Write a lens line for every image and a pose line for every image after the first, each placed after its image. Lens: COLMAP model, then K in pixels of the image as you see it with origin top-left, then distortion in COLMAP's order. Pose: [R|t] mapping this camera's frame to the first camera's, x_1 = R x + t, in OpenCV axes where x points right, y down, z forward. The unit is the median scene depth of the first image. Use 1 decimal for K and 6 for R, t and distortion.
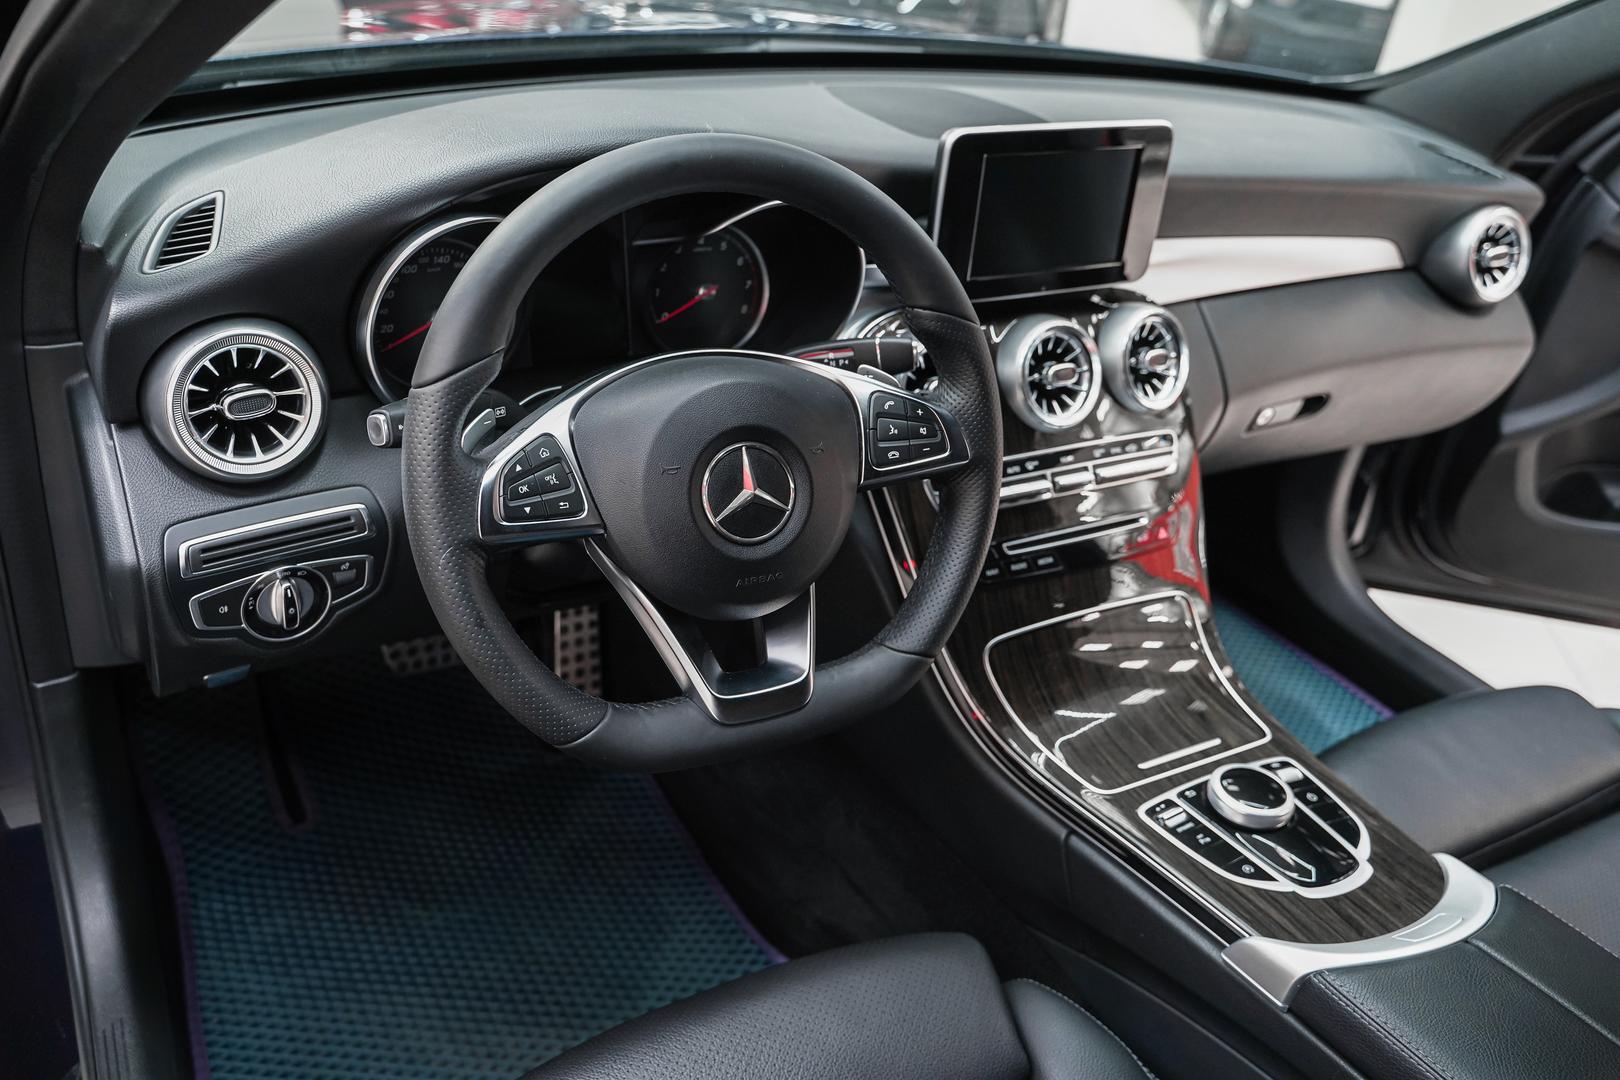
lens RADIAL K [[1328.3, 0, 804.8], [0, 1328.3, 544.1], [0, 0, 1]] dist [-0.019675, 0.029018]
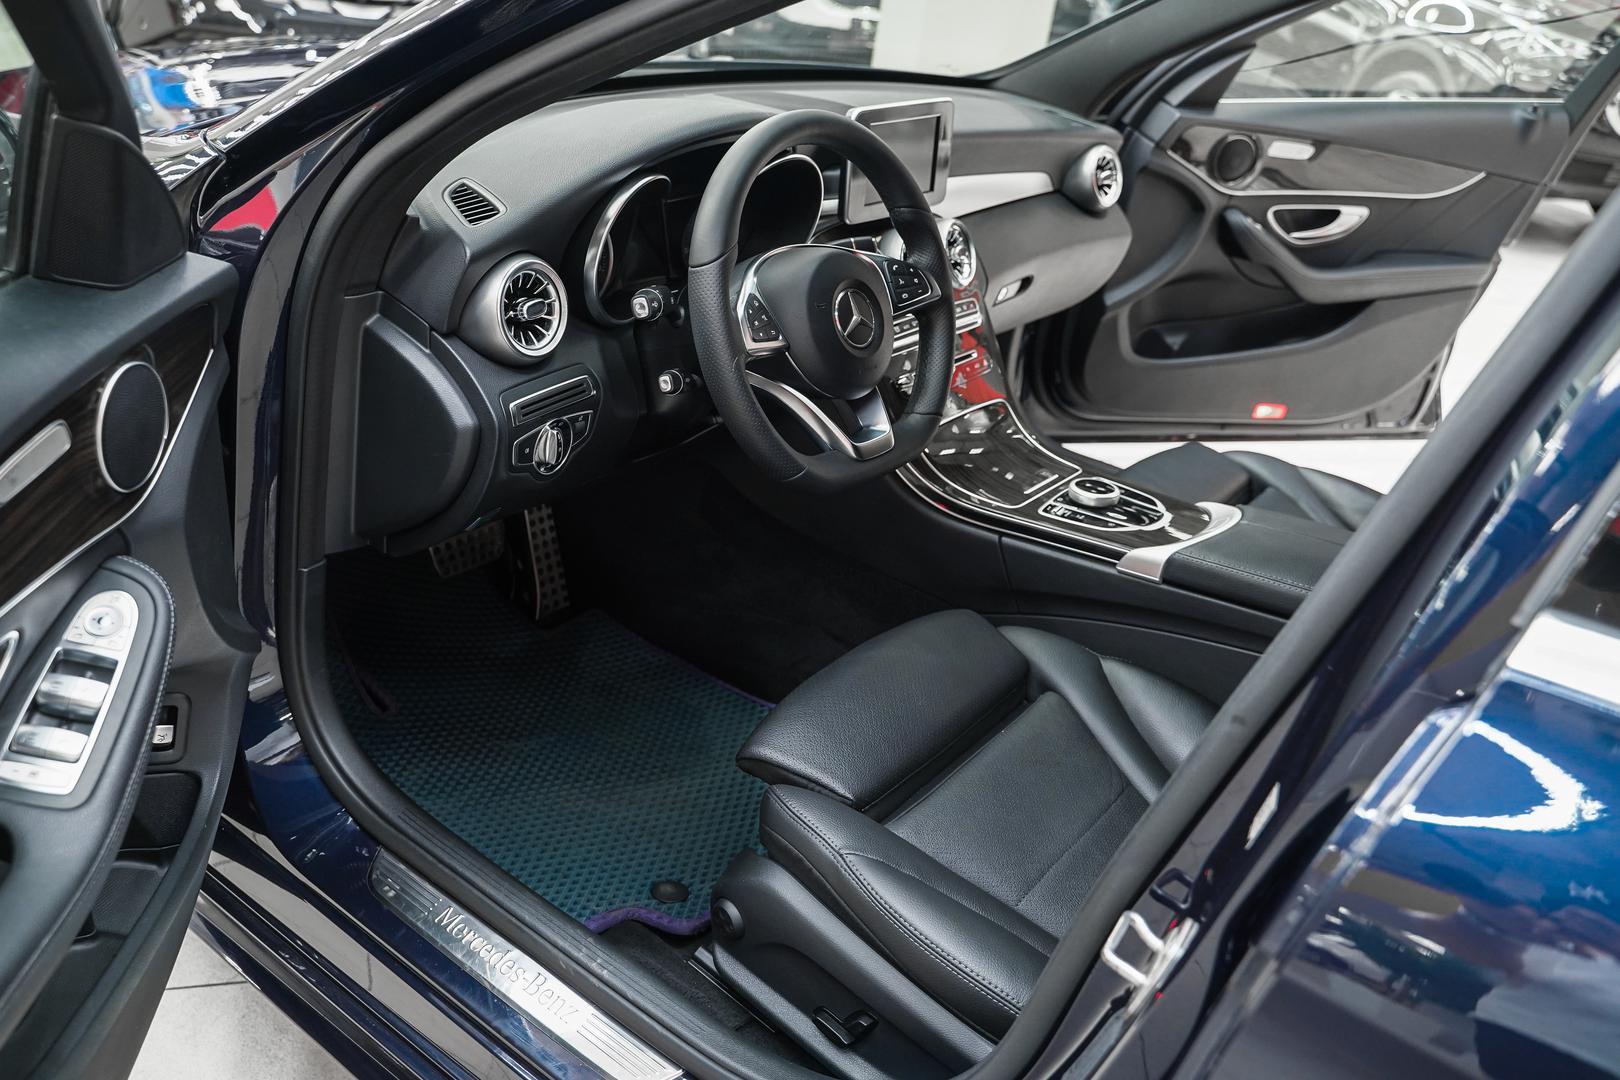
lens RADIAL K [[1328.3, 0, 805.8], [0, 1328.3, 535.2], [0, 0, 1]] dist [-0.019675, 0.029018]
pose [[0.920867, -0.182855, 0.344338, -0.424963], [0.193862, 0.981026, 0.002509, 0.124994], [-0.338263, 0.064444, 0.938842, -0.317550]]
